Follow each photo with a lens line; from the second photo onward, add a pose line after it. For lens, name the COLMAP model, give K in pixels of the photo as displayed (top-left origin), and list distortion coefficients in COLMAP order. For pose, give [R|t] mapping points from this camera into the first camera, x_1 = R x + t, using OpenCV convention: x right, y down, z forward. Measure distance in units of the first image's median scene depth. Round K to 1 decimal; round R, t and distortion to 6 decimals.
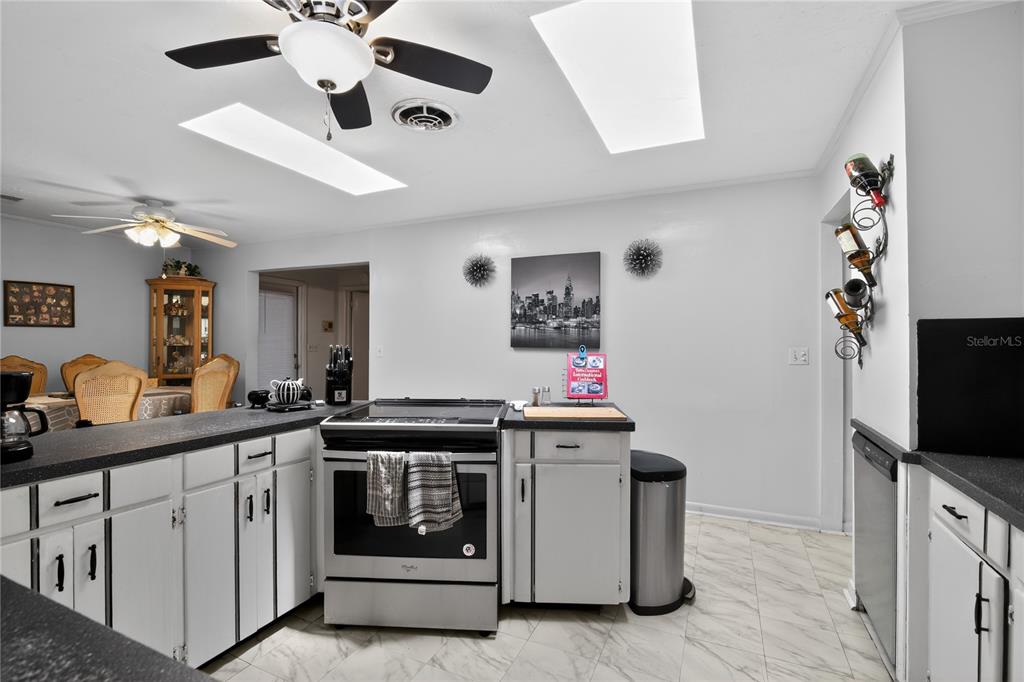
lens RADIAL K [[473.8, 0, 511.5], [0, 473.8, 343.7], [0, 0, 1]] dist [0.039493, -0.002493]
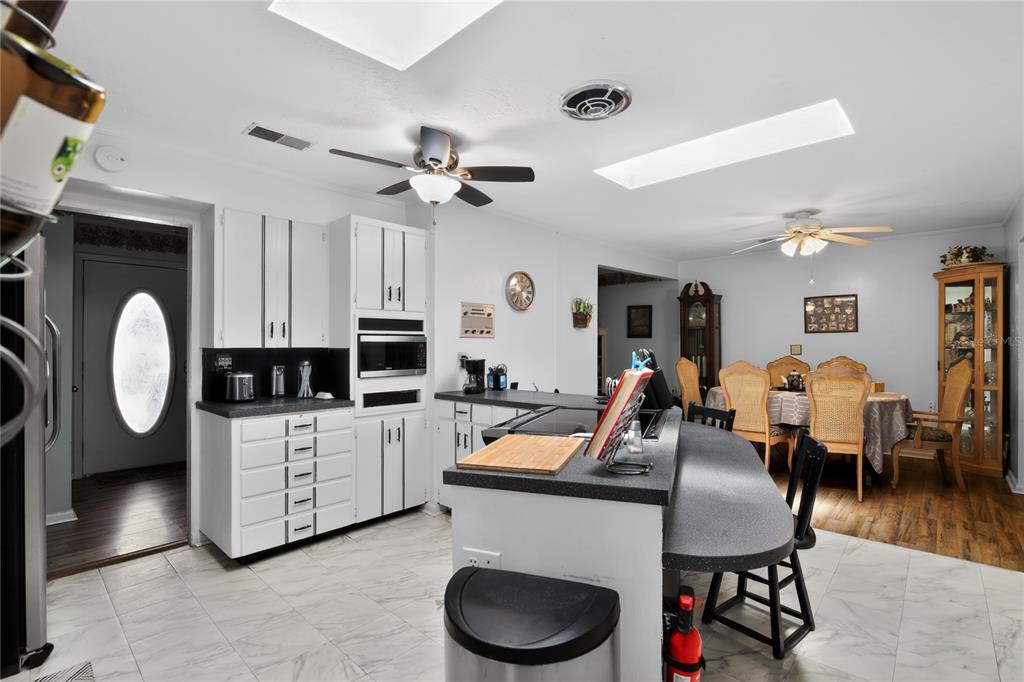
lens RADIAL K [[473.8, 0, 506.4], [0, 473.8, 339.0], [0, 0, 1]] dist [0.039493, -0.002493]
pose [[-0.345179, -0.003489, -0.938530, 0.404713], [-0.002219, 0.999993, -0.002902, -0.013703], [0.938534, 0.001081, -0.345185, 0.655085]]
